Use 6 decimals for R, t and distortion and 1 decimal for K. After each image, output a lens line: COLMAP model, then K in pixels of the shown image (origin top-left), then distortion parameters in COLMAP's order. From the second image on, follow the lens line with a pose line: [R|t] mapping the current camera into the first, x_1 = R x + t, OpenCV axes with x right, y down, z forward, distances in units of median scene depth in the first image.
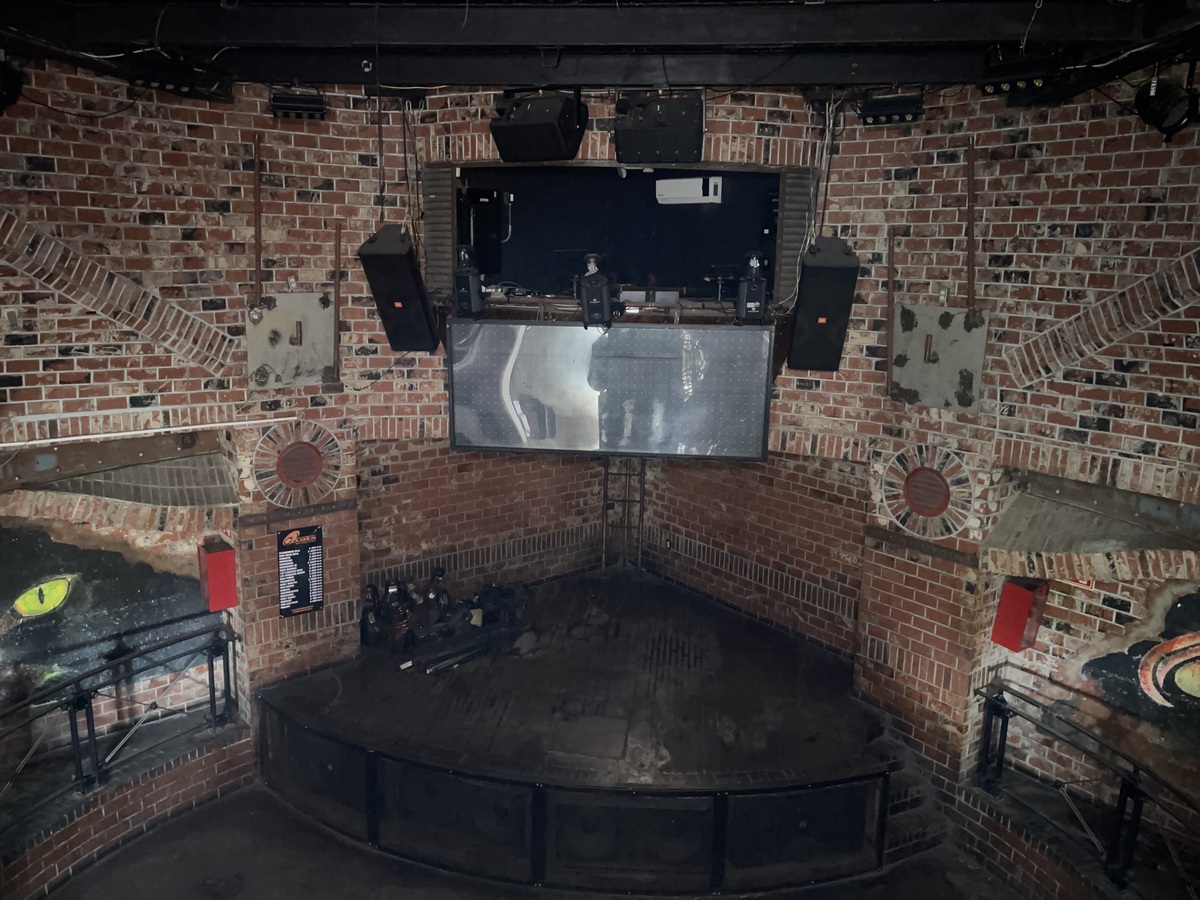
lens RADIAL K [[907.8, 0, 587.2], [0, 907.8, 441.6], [0, 0, 1]] dist [0.077886, -0.106153]
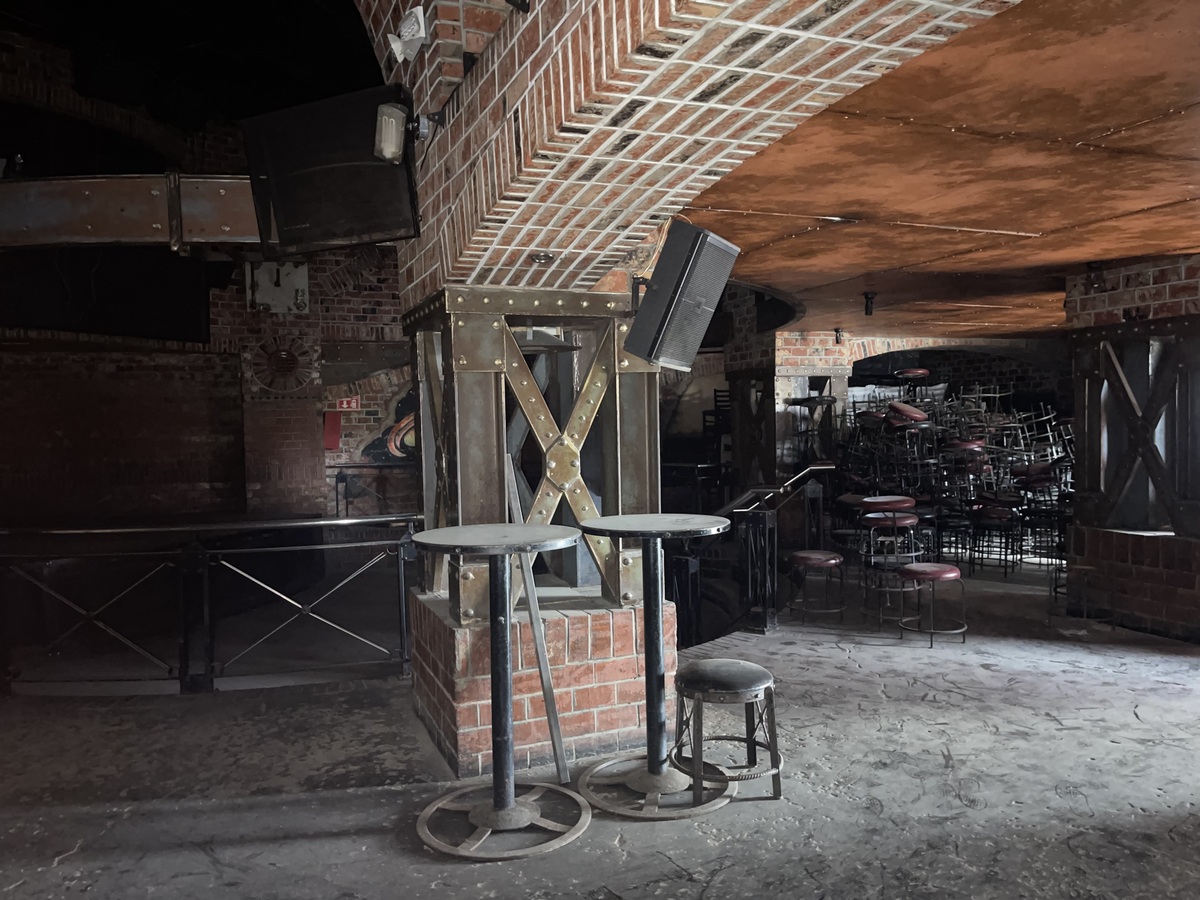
lens RADIAL K [[907.8, 0, 606.0], [0, 907.8, 460.4], [0, 0, 1]] dist [0.077886, -0.106153]
pose [[0.265911, -0.071262, 0.961360, -1.221081], [0.228147, 0.973584, 0.009063, 0.383796], [-0.936611, 0.216922, 0.275145, 0.012801]]
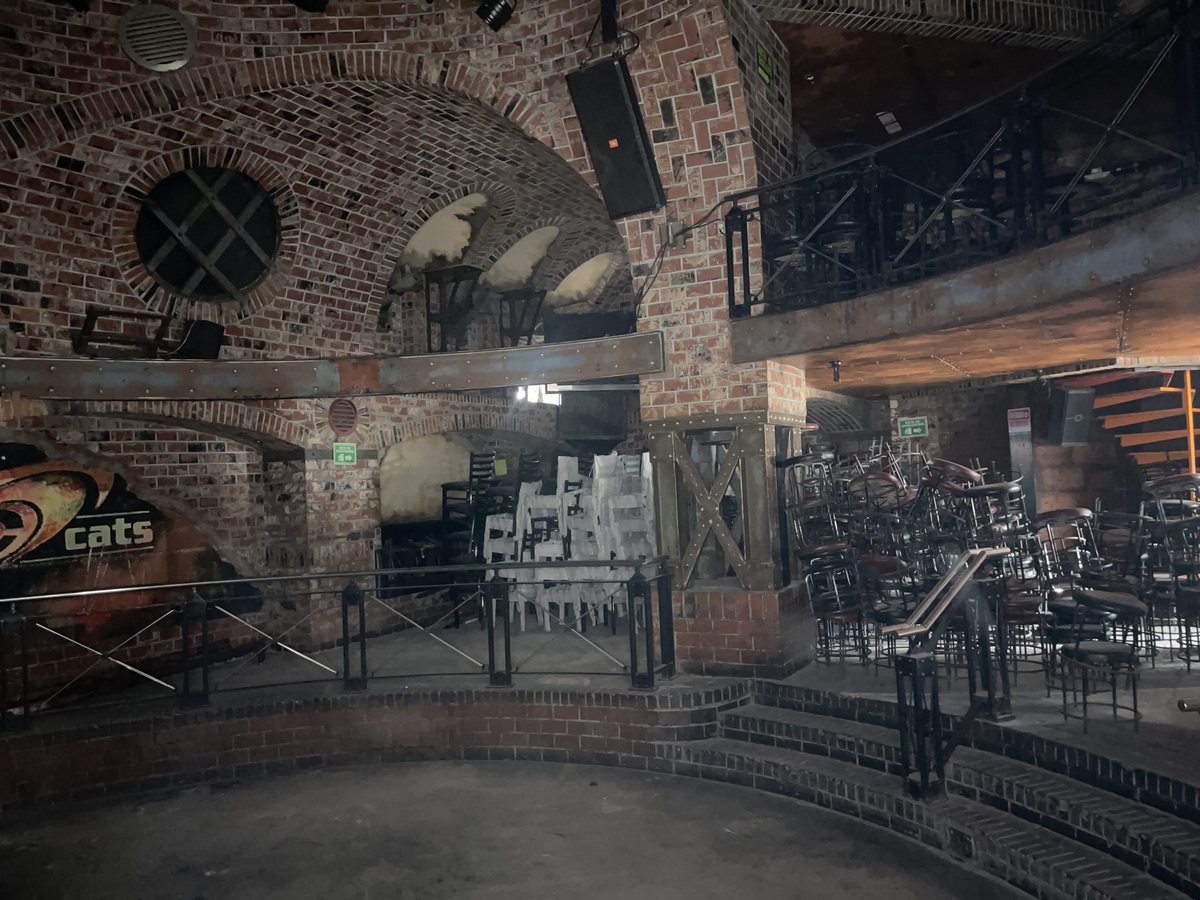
lens RADIAL K [[907.8, 0, 613.3], [0, 907.8, 454.3], [0, 0, 1]] dist [0.077886, -0.106153]
pose [[-0.389145, 0.021287, 0.920931, -0.587654], [0.227587, 0.970963, 0.073725, 0.245086], [-0.892620, 0.238282, -0.382689, 0.682470]]
